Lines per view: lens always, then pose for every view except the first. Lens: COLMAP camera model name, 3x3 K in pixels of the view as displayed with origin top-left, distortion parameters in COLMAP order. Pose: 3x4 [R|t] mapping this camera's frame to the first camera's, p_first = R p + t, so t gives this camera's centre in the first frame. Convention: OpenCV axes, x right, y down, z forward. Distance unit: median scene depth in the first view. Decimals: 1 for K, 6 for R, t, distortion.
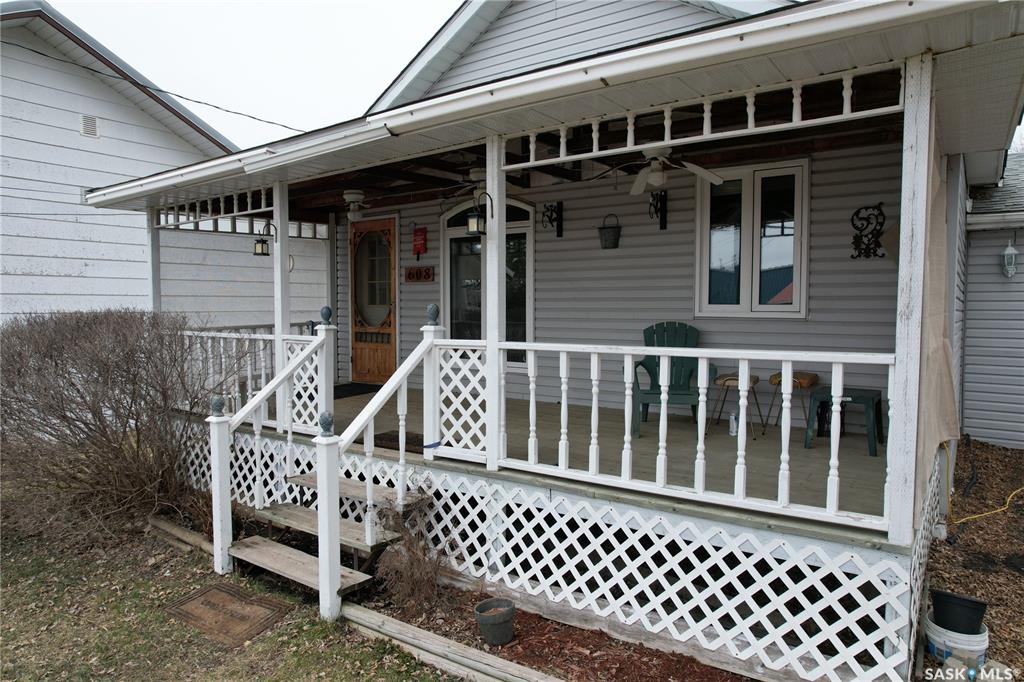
lens RADIAL K [[656.5, 0, 512.0], [0, 656.5, 341.0], [0, 0, 1]] dist [-0.065304, 0.051611]
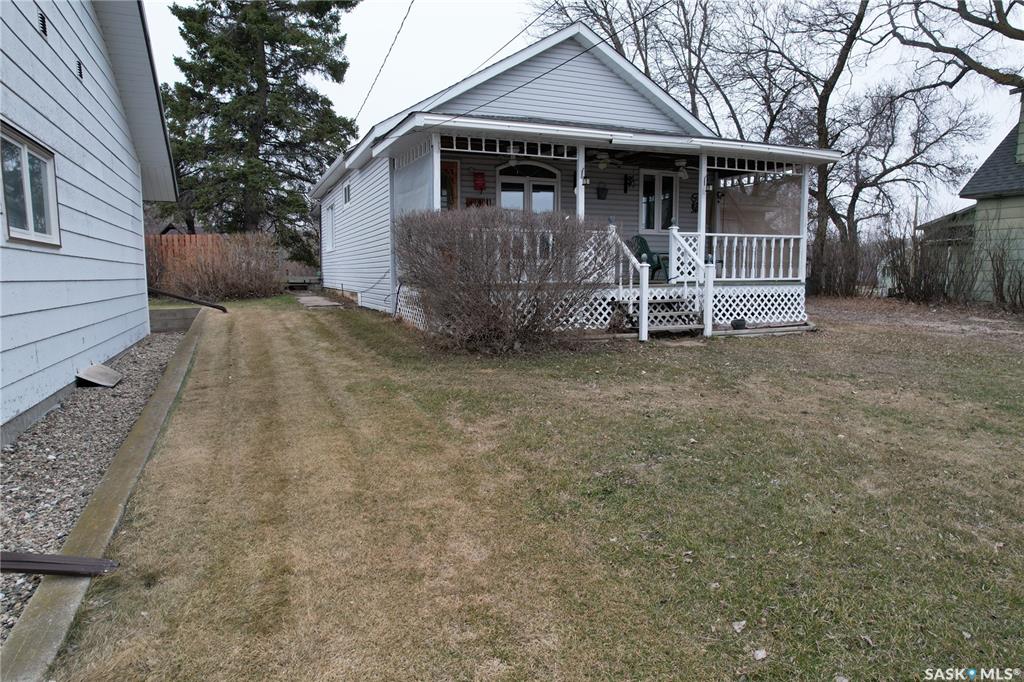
lens RADIAL K [[656.5, 0, 512.0], [0, 656.5, 341.0], [0, 0, 1]] dist [-0.065304, 0.051611]
pose [[0.523801, -0.087647, 0.847319, -2.631286], [0.048578, 0.996147, 0.073012, 0.200149], [-0.850454, 0.002917, 0.526041, 0.273381]]
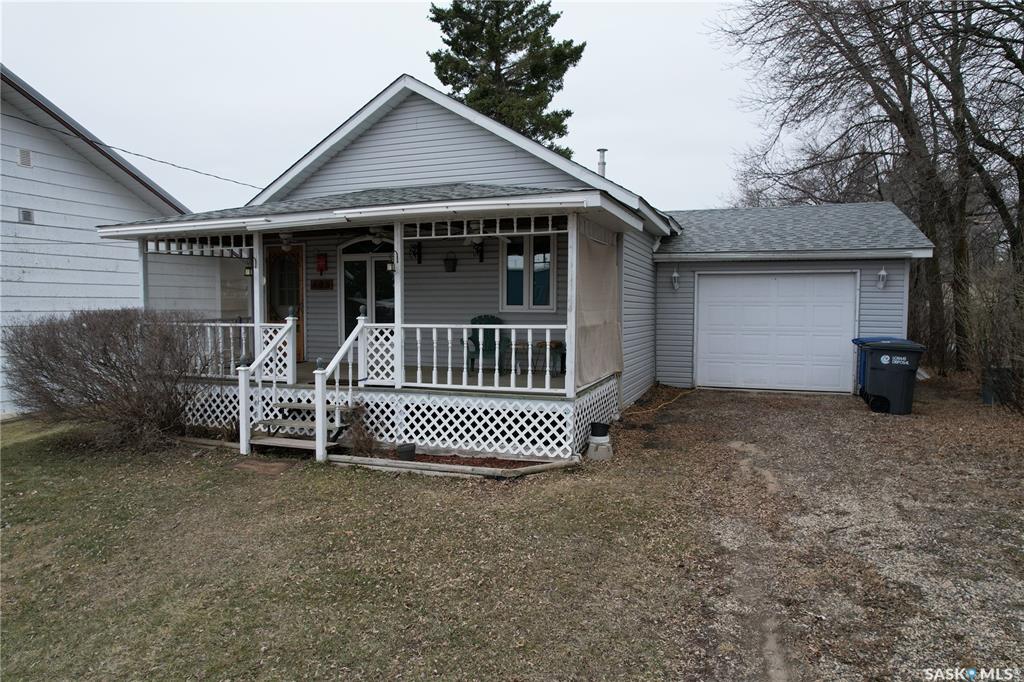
lens RADIAL K [[656.5, 0, 512.0], [0, 656.5, 341.0], [0, 0, 1]] dist [-0.065304, 0.051611]
pose [[0.964951, -0.013074, 0.262106, -0.215665], [0.012710, 0.999914, 0.003083, 0.050443], [-0.262124, 0.000357, 0.965034, -1.016285]]
